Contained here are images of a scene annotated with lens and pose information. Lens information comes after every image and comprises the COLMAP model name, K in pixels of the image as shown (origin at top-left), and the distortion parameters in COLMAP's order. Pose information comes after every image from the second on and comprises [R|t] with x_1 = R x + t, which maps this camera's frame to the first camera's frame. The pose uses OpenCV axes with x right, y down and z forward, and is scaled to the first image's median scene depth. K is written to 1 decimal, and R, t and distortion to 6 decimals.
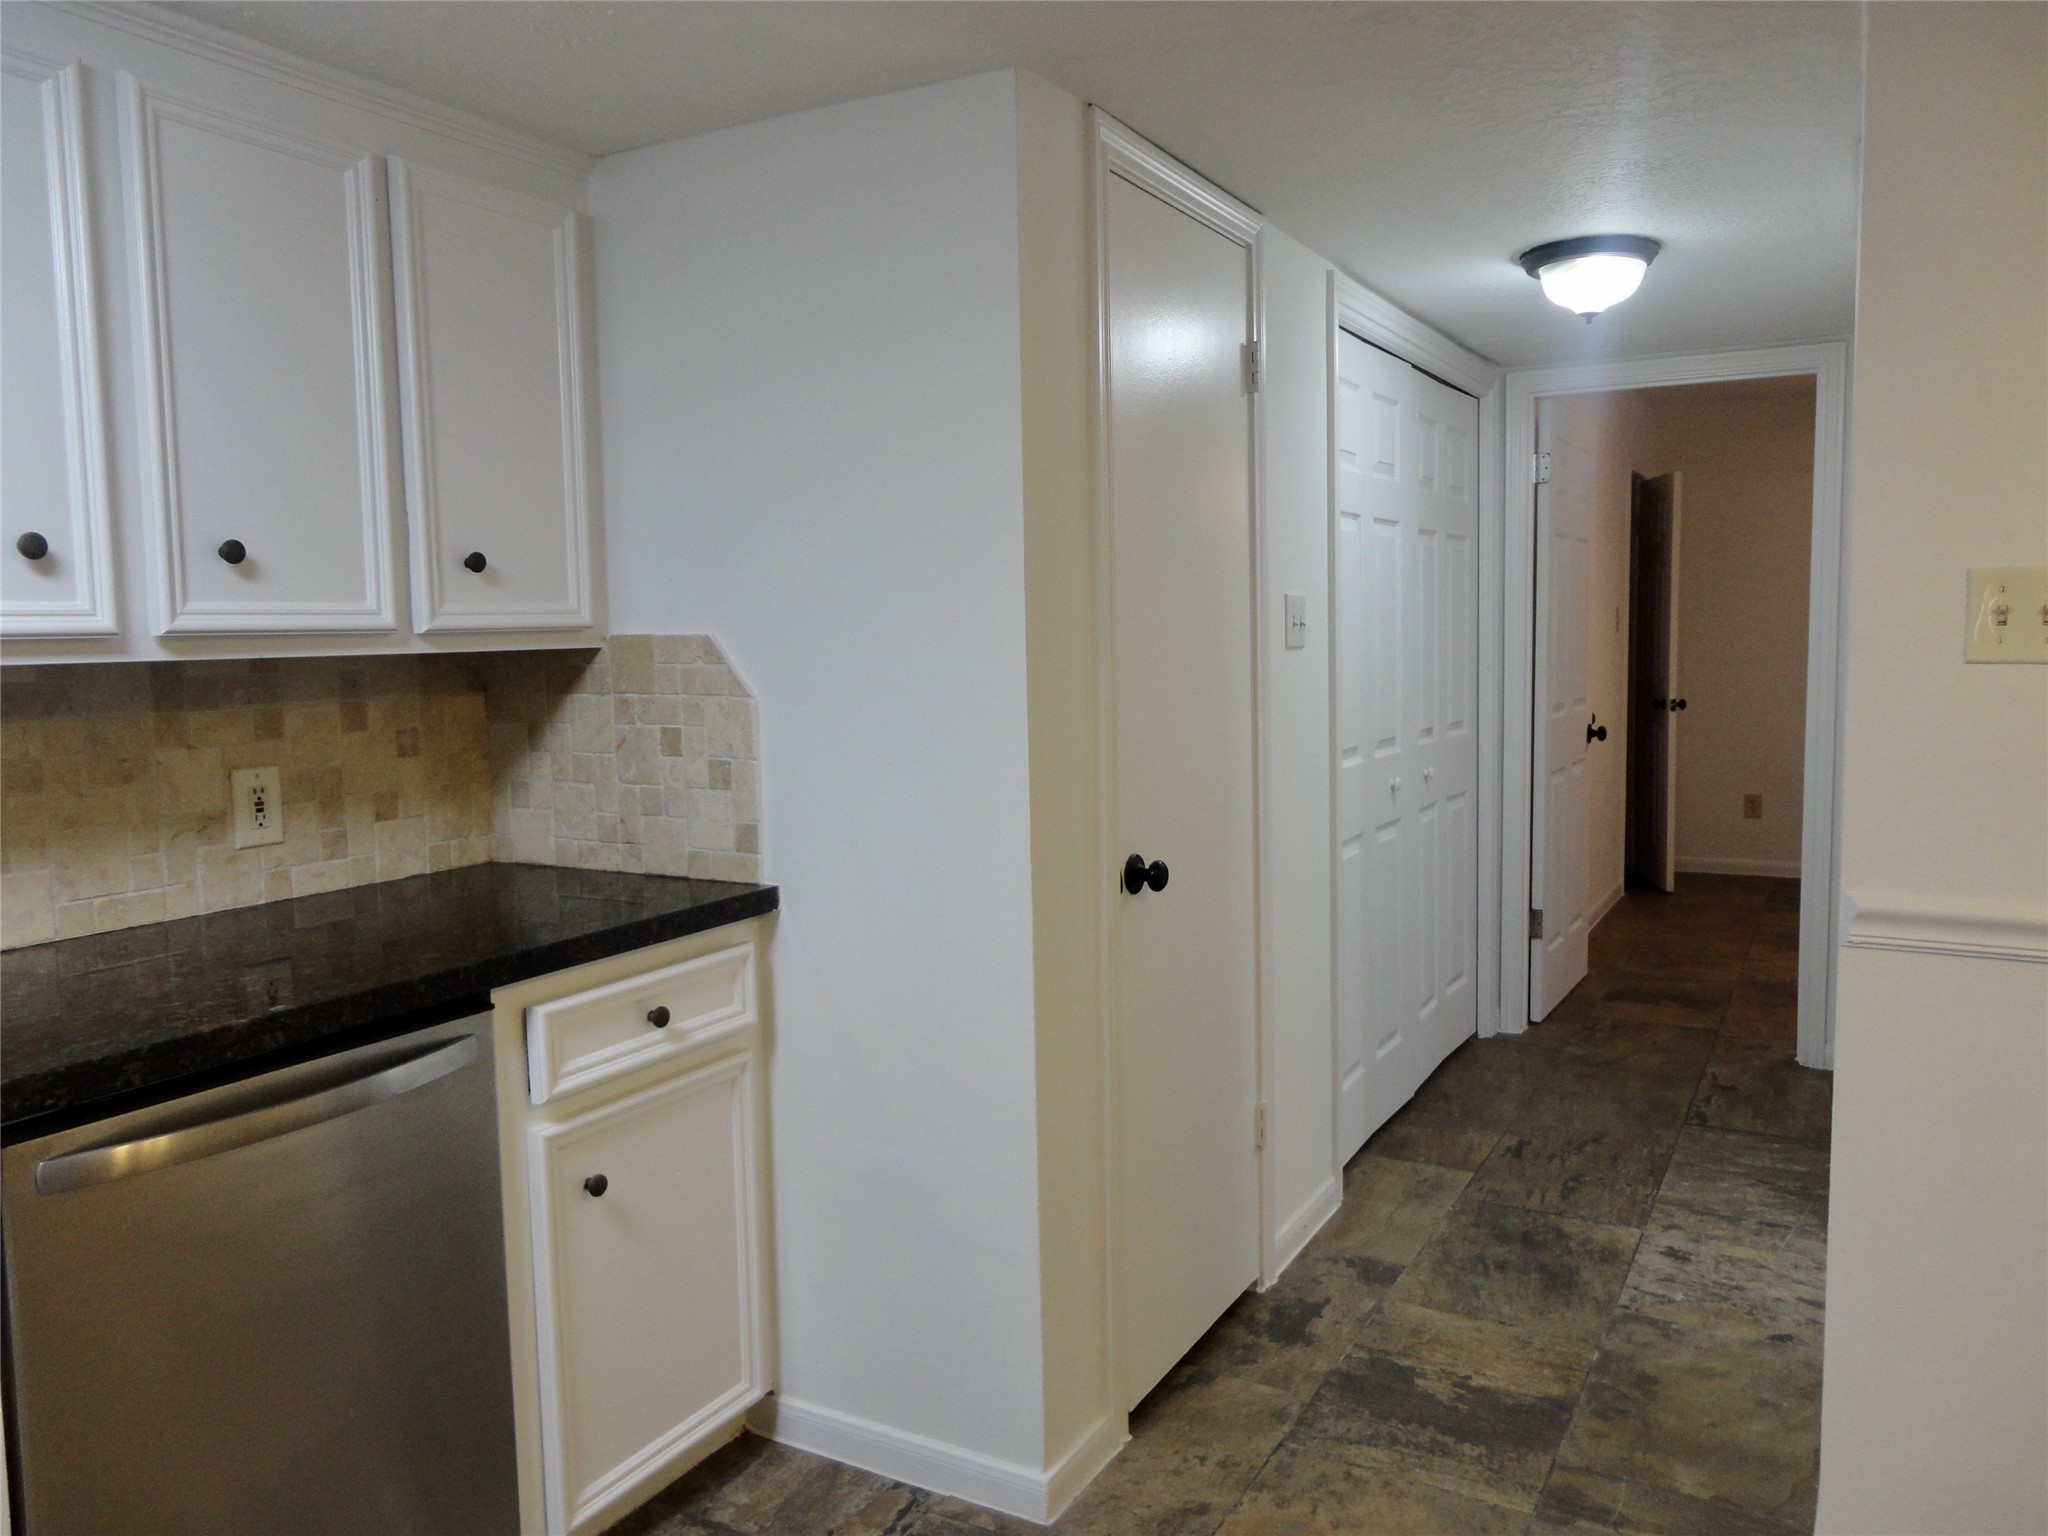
lens RADIAL K [[1527.1, 0, 1023.1], [0, 1527.1, 770.5], [0, 0, 1]] dist [0.007473, 0.006322]
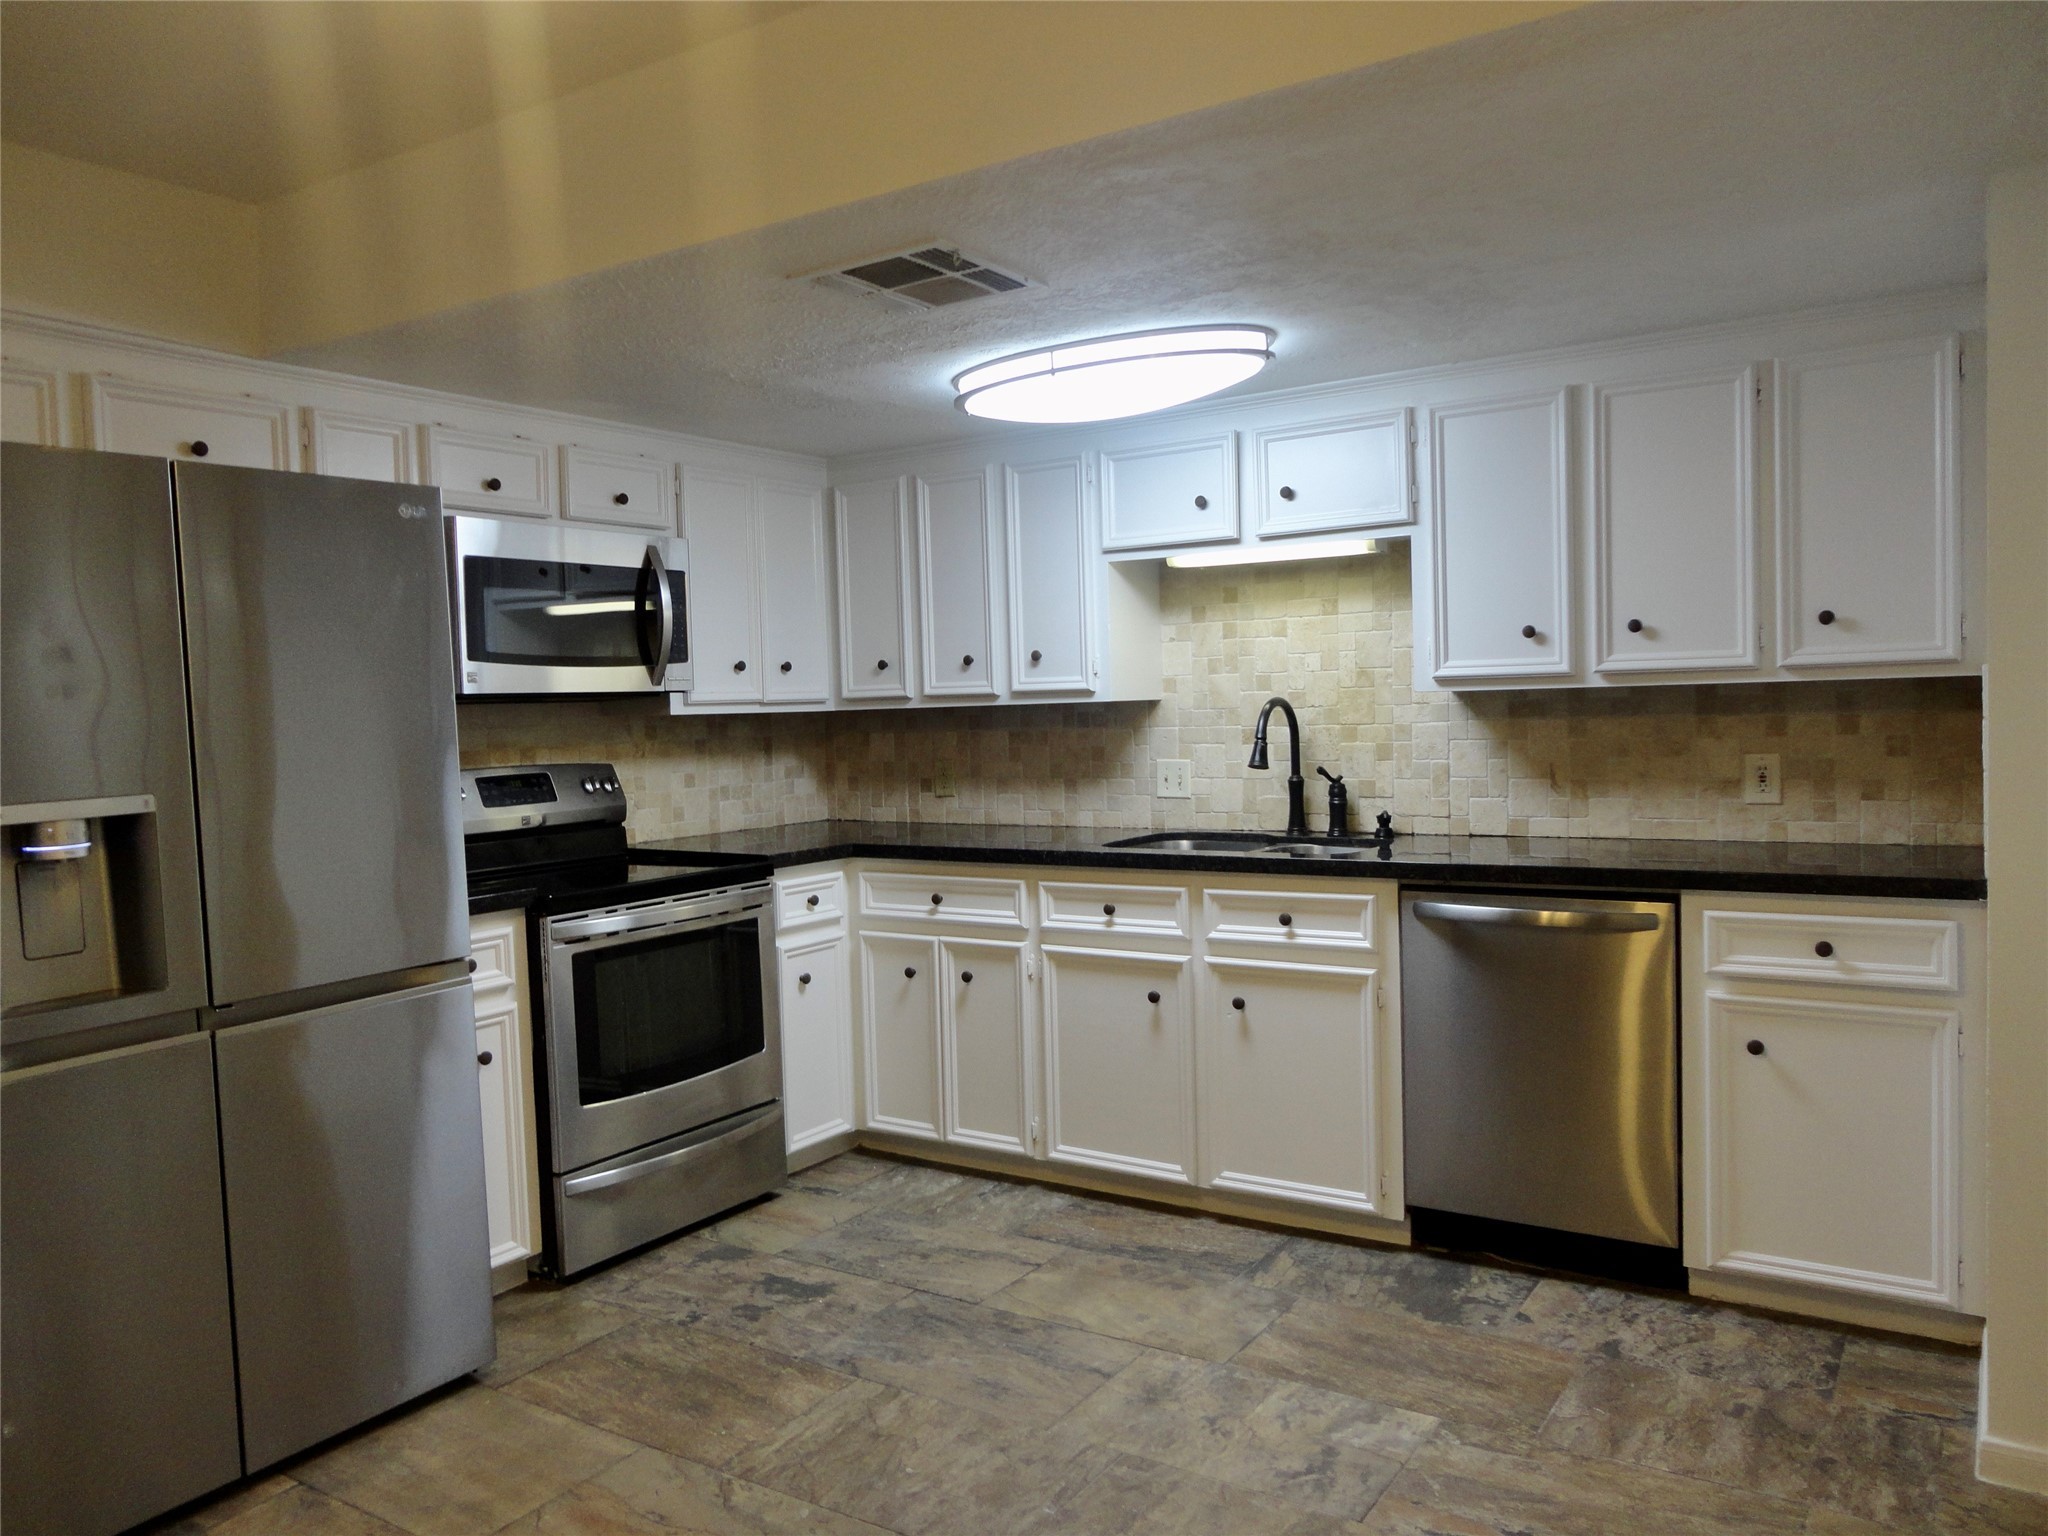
lens RADIAL K [[1527.1, 0, 1027.5], [0, 1527.1, 772.9], [0, 0, 1]] dist [0.007473, 0.006322]
pose [[-0.065315, 0.063264, -0.995857, 1.085065], [-0.067474, 0.995424, 0.067662, -0.036643], [0.995581, 0.071614, -0.060747, 0.342304]]
